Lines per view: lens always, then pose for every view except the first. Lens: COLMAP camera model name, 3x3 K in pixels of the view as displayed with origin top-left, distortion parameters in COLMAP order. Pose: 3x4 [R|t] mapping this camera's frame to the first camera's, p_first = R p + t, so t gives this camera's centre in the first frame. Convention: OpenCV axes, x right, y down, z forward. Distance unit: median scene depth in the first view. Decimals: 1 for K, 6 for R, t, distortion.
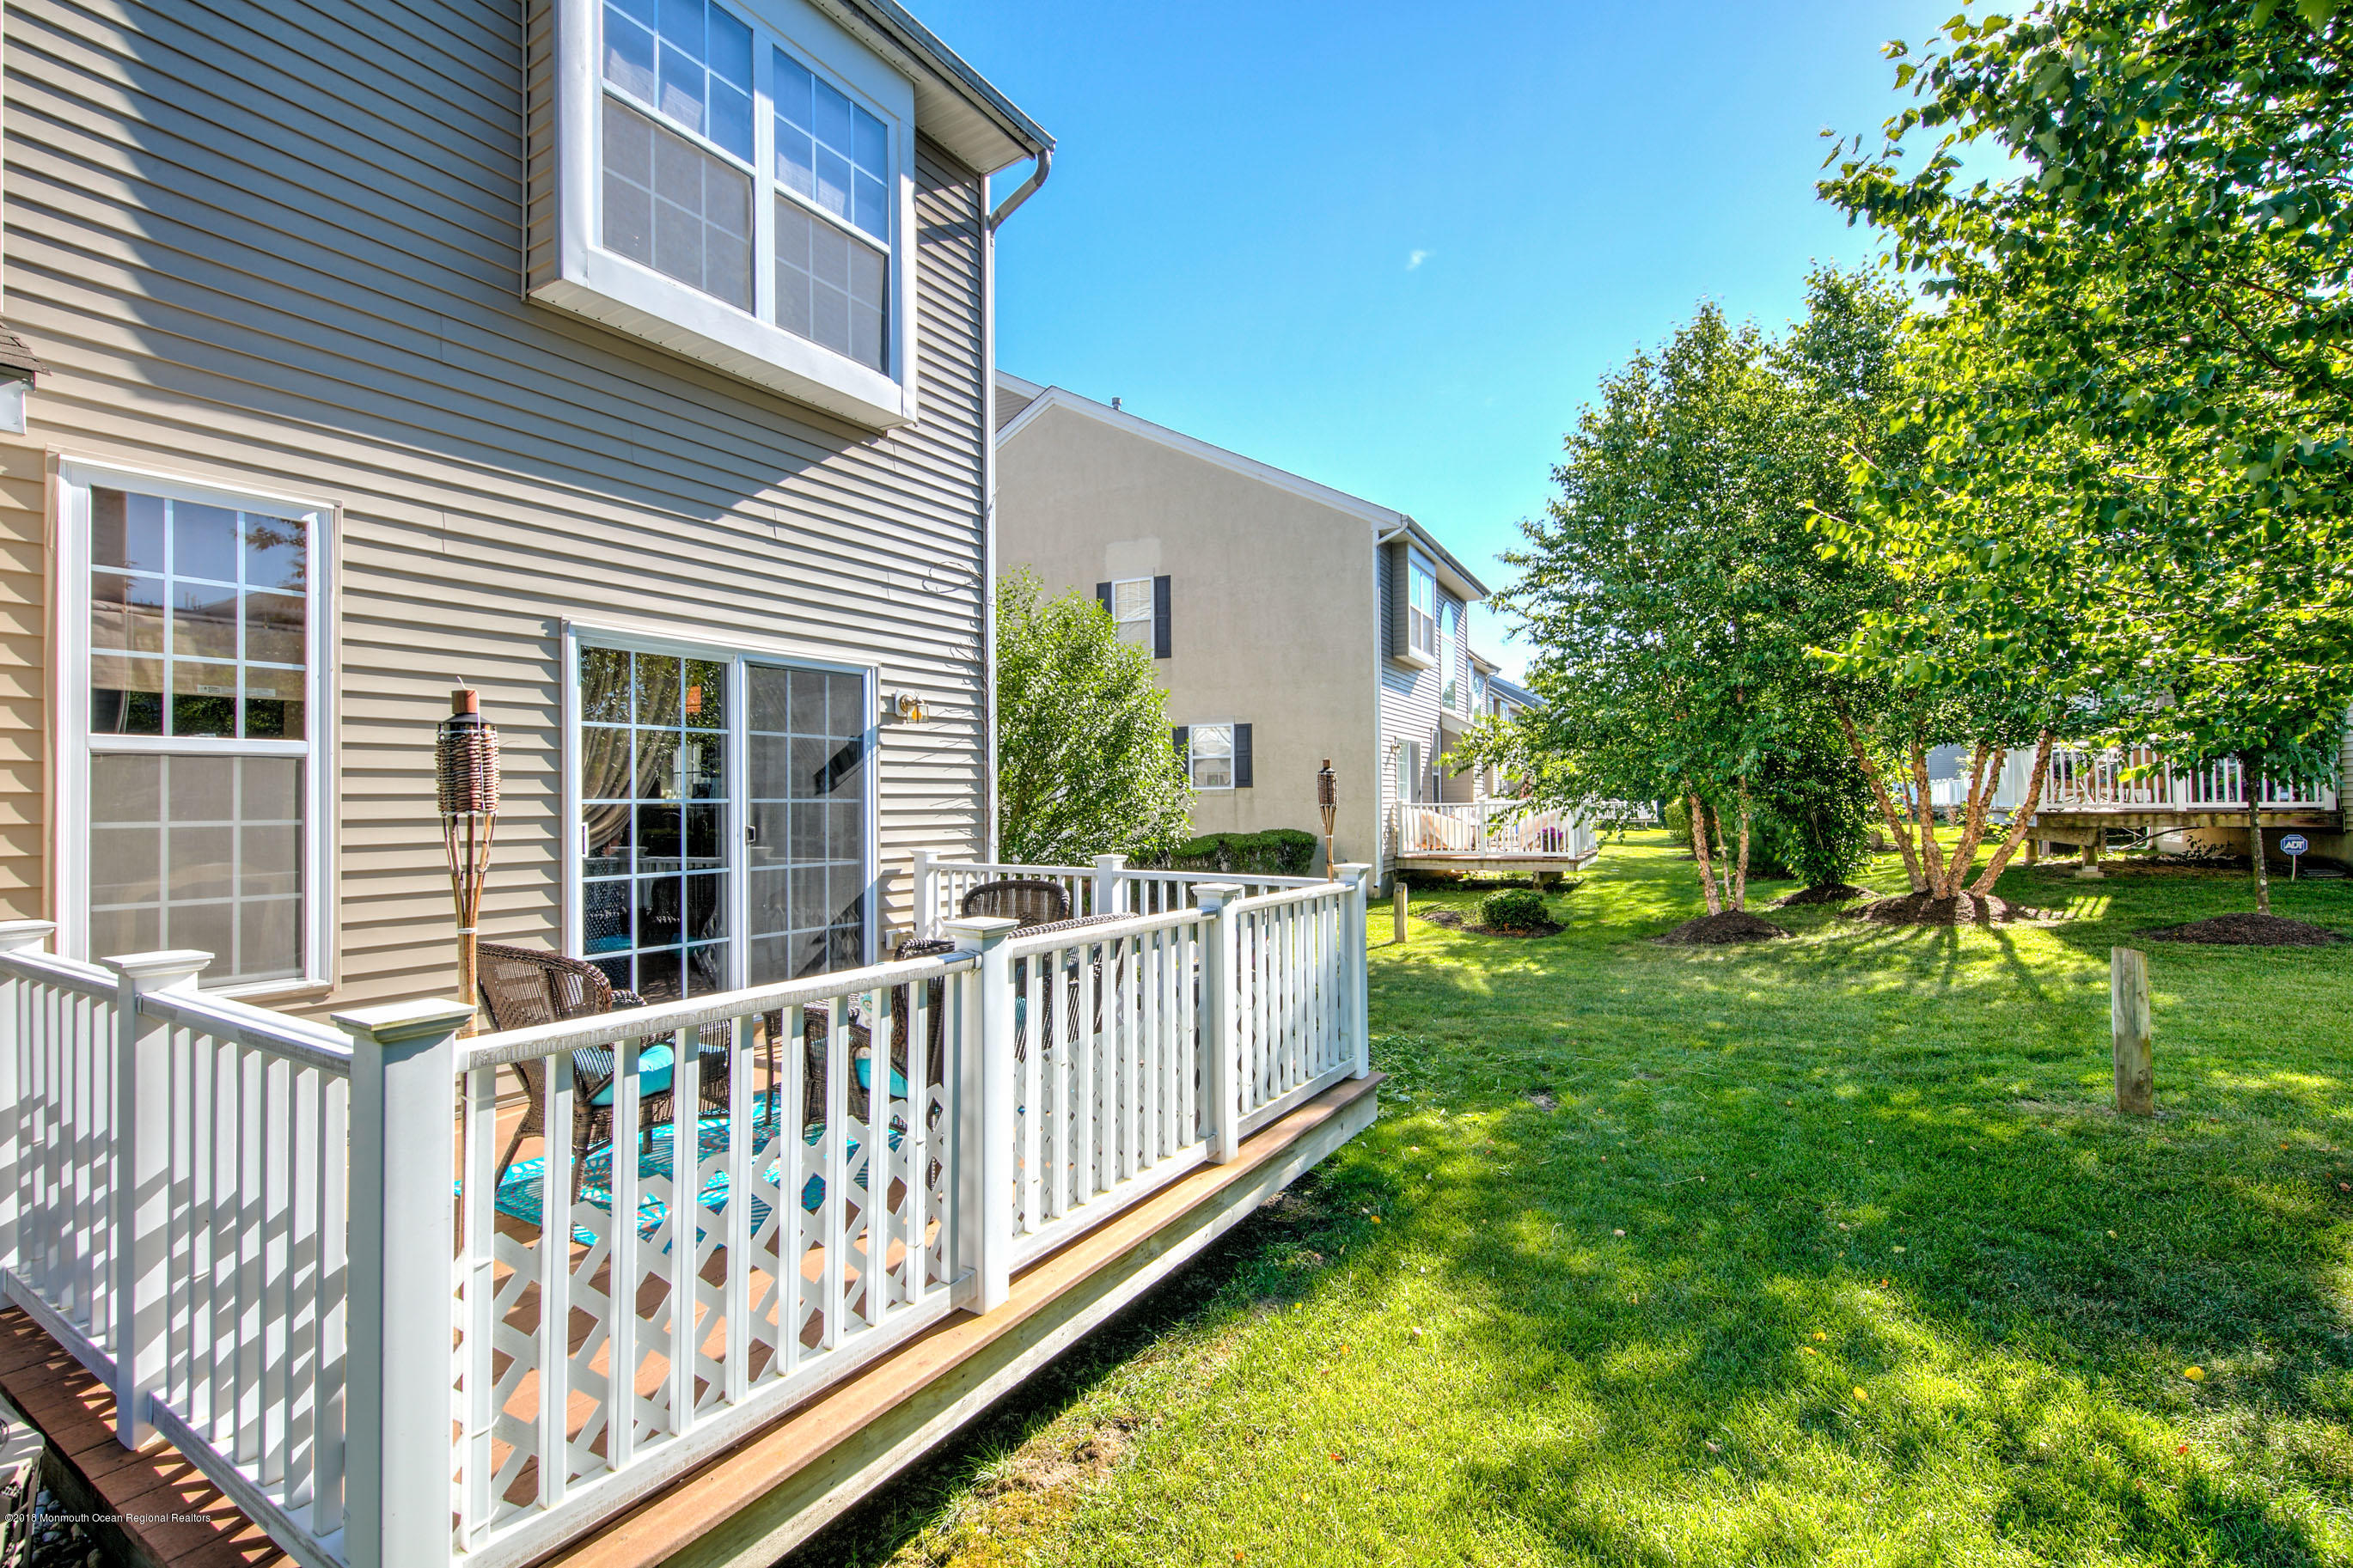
lens RADIAL K [[1033.9, 0, 1181.2], [0, 1033.9, 786.2], [0, 0, 1]] dist [0.002134, -0.000355]
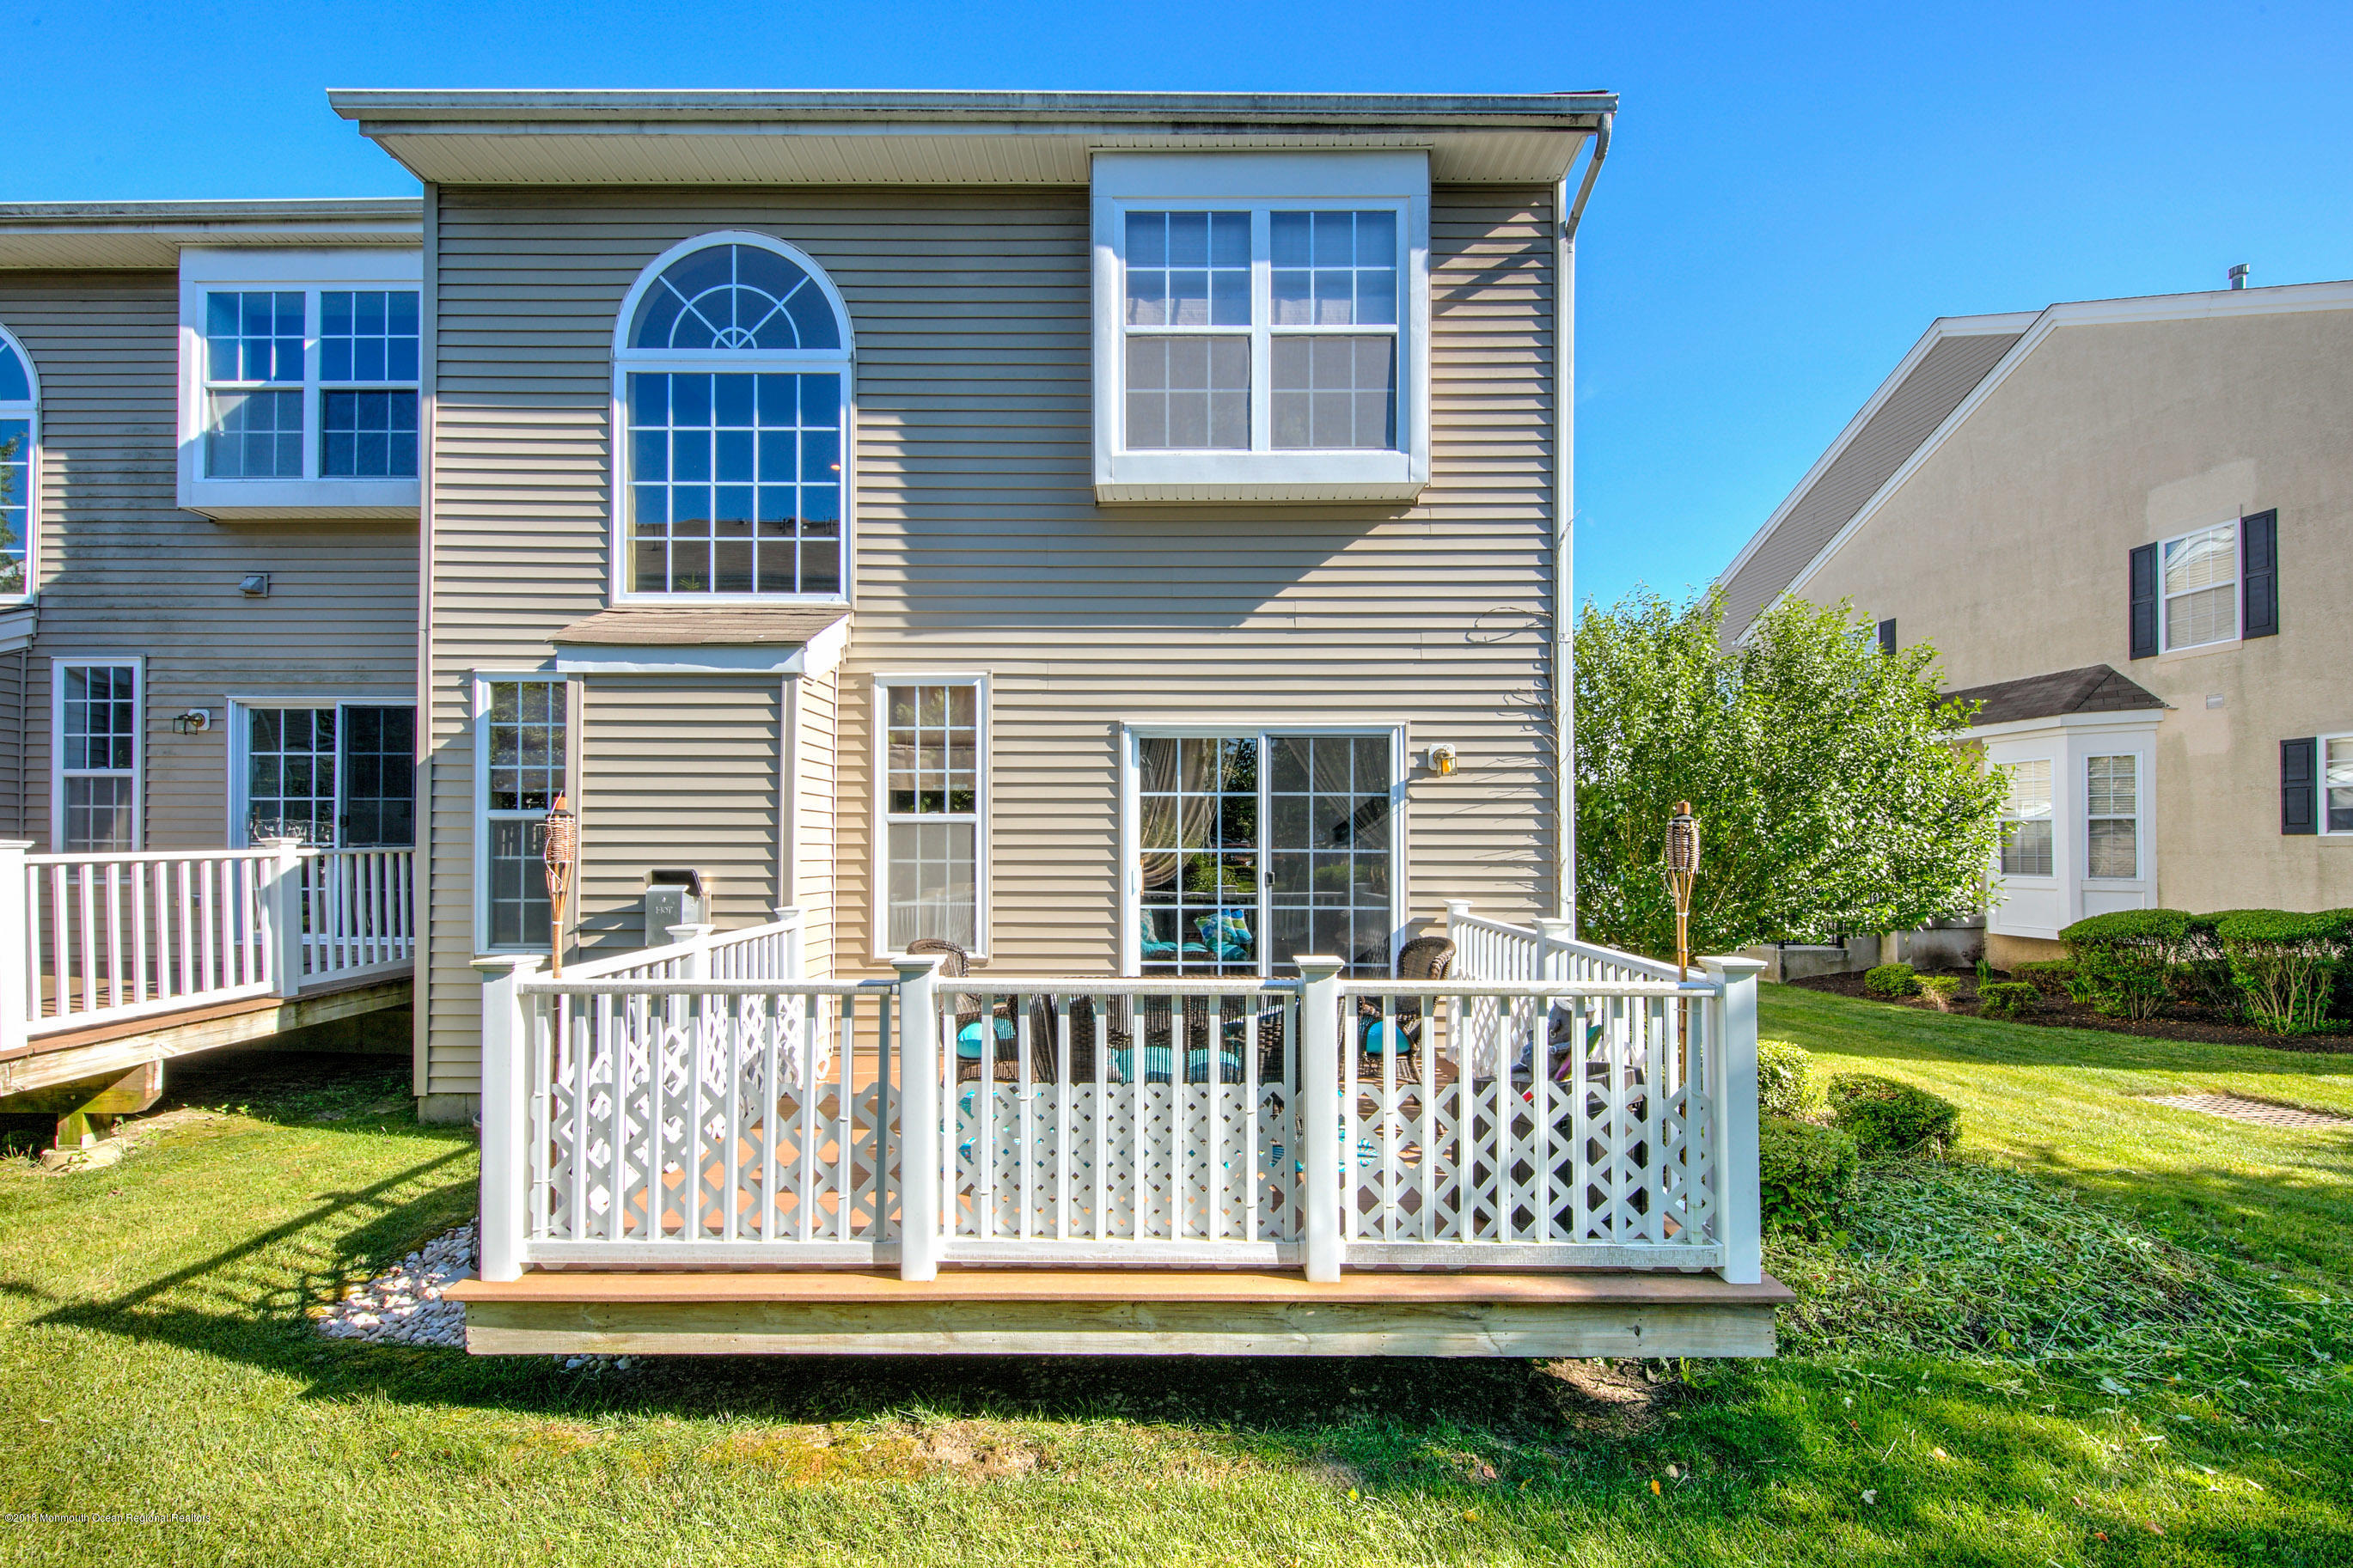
lens RADIAL K [[917.6, 0, 1170.0], [0, 917.6, 838.6], [0, 0, 1]] dist [-0.000284, -0.000610]
pose [[0.519136, 0.003121, -0.854686, 0.395929], [0.005342, 0.999962, 0.006896, -0.007195], [0.854675, -0.008146, 0.519100, 0.313832]]
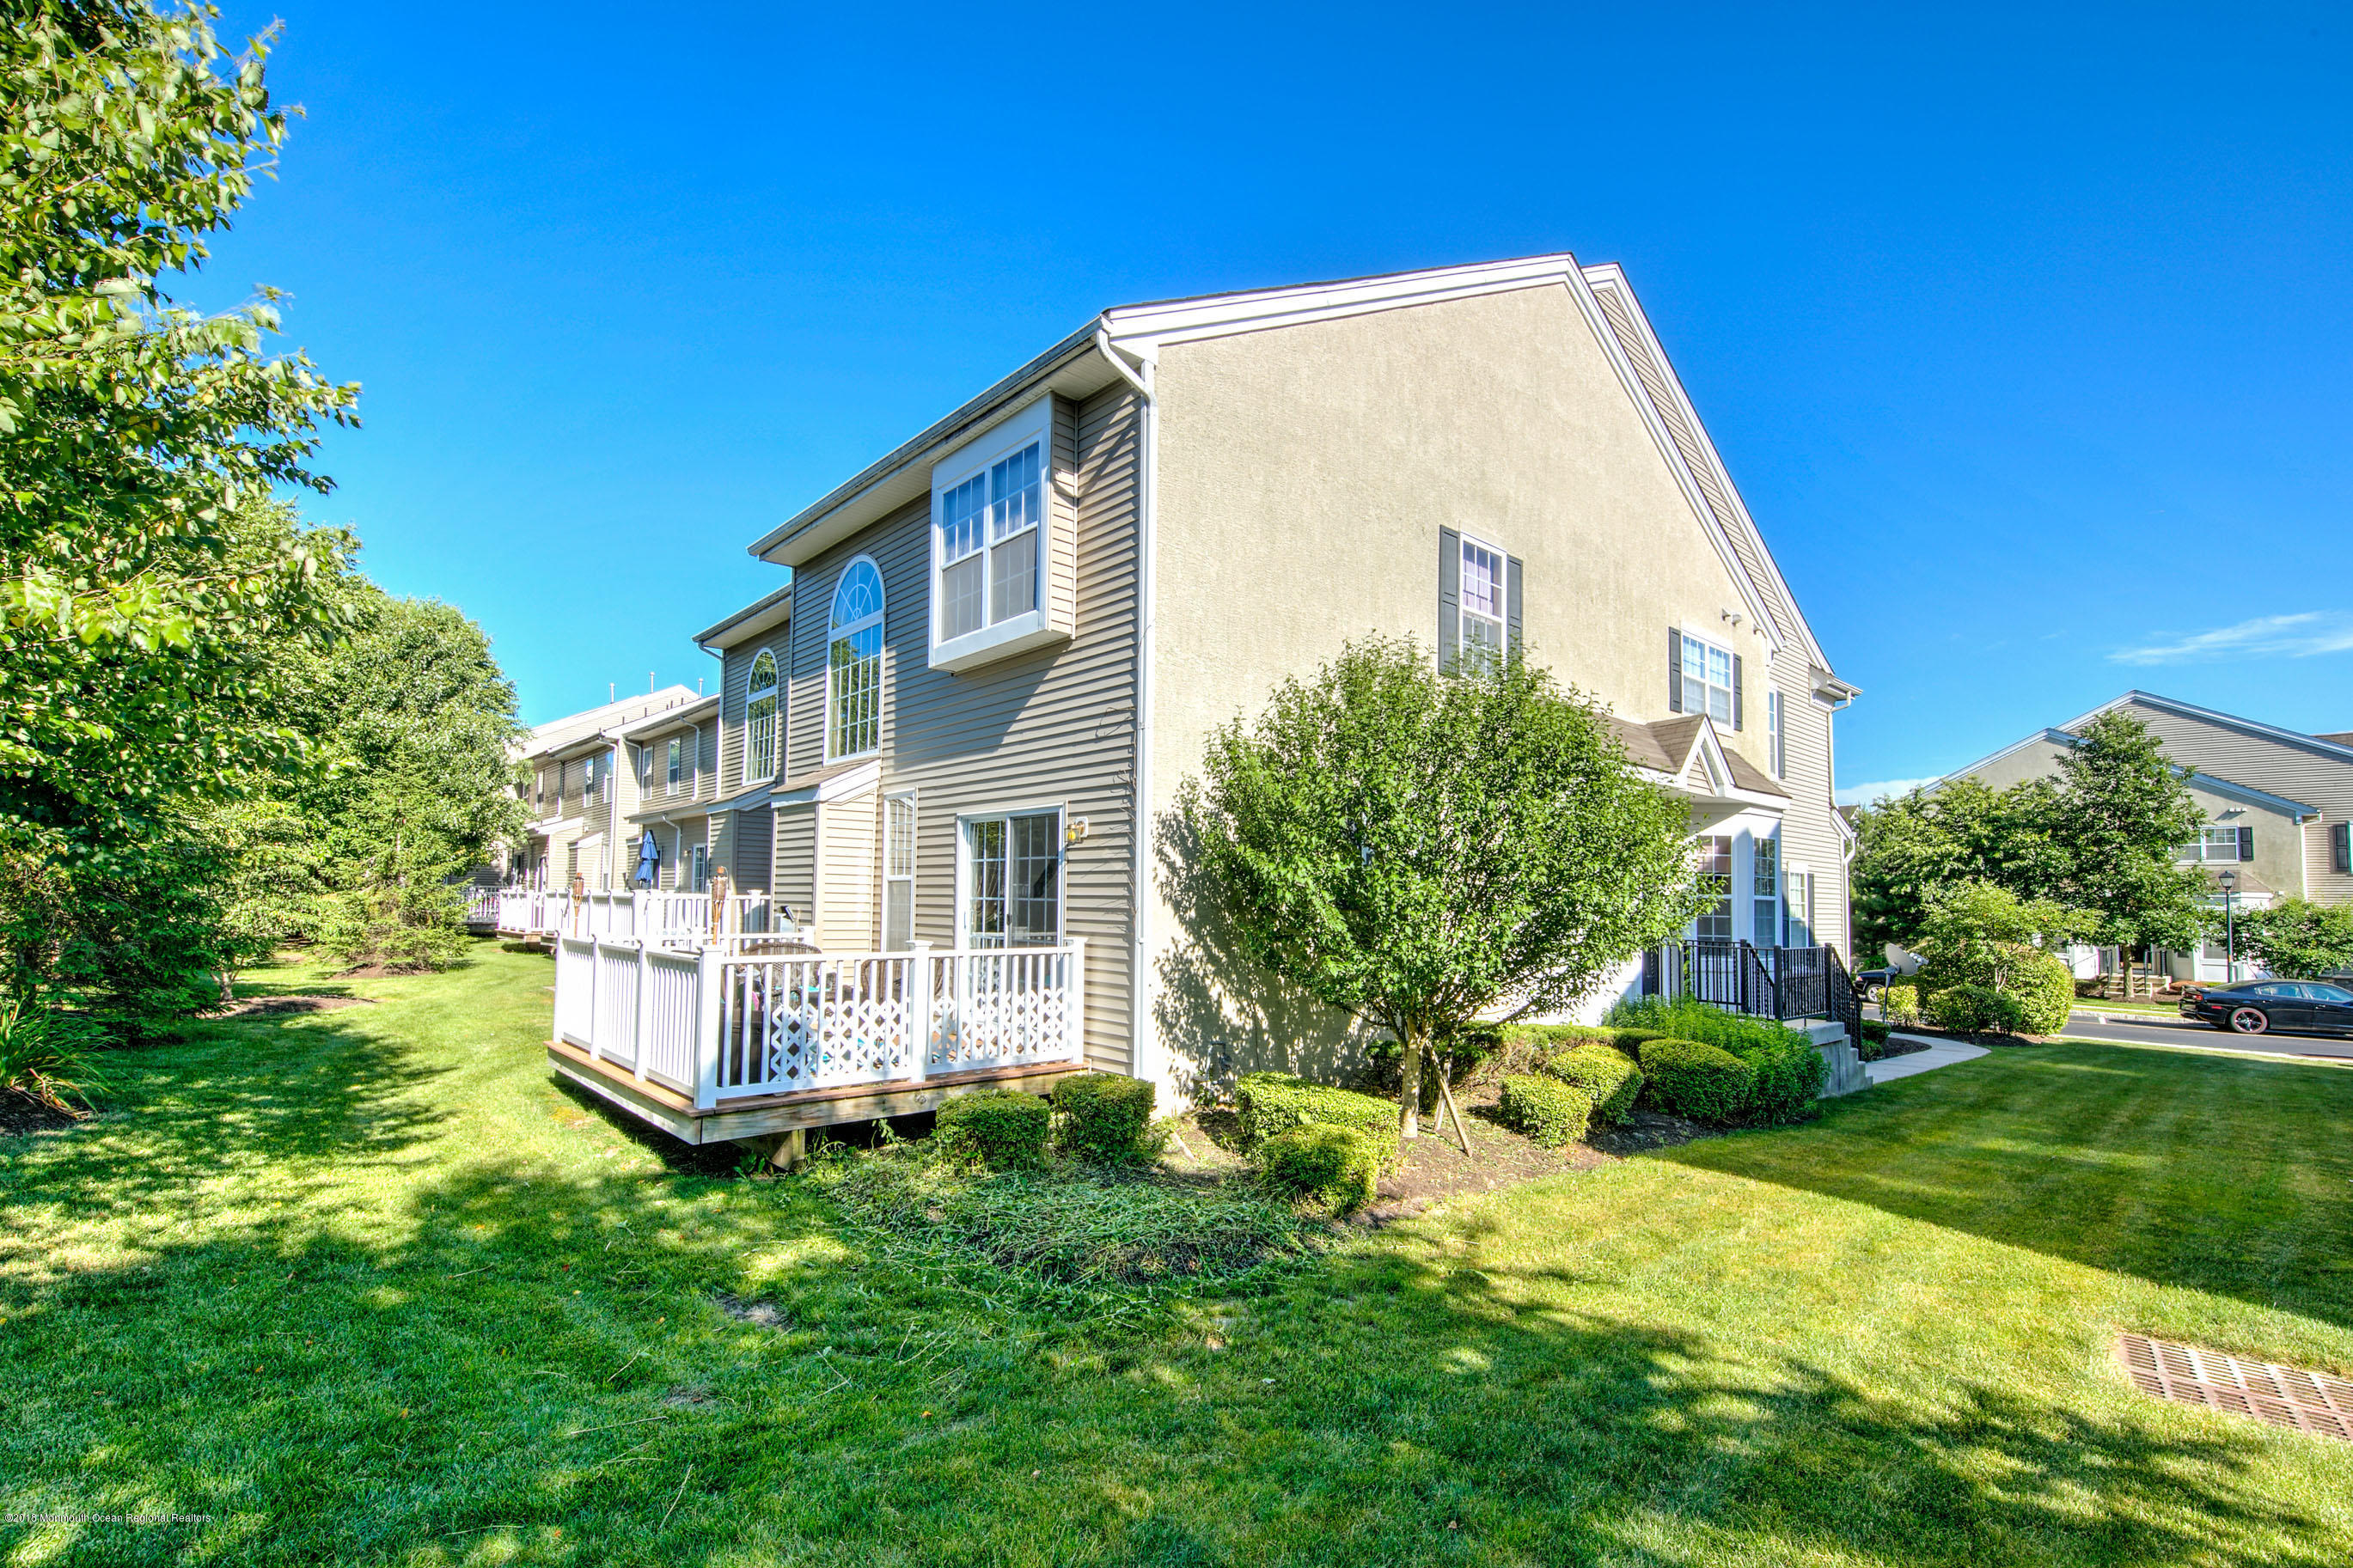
lens RADIAL K [[1082.5, 0, 1173.9], [0, 1082.5, 805.9], [0, 0, 1]] dist [-0.000703, -0.000021]
pose [[-0.304118, -0.064262, -0.950464, 1.091326], [0.014017, 0.997312, -0.071915, -0.006026], [0.952531, -0.035193, -0.302400, 1.631170]]
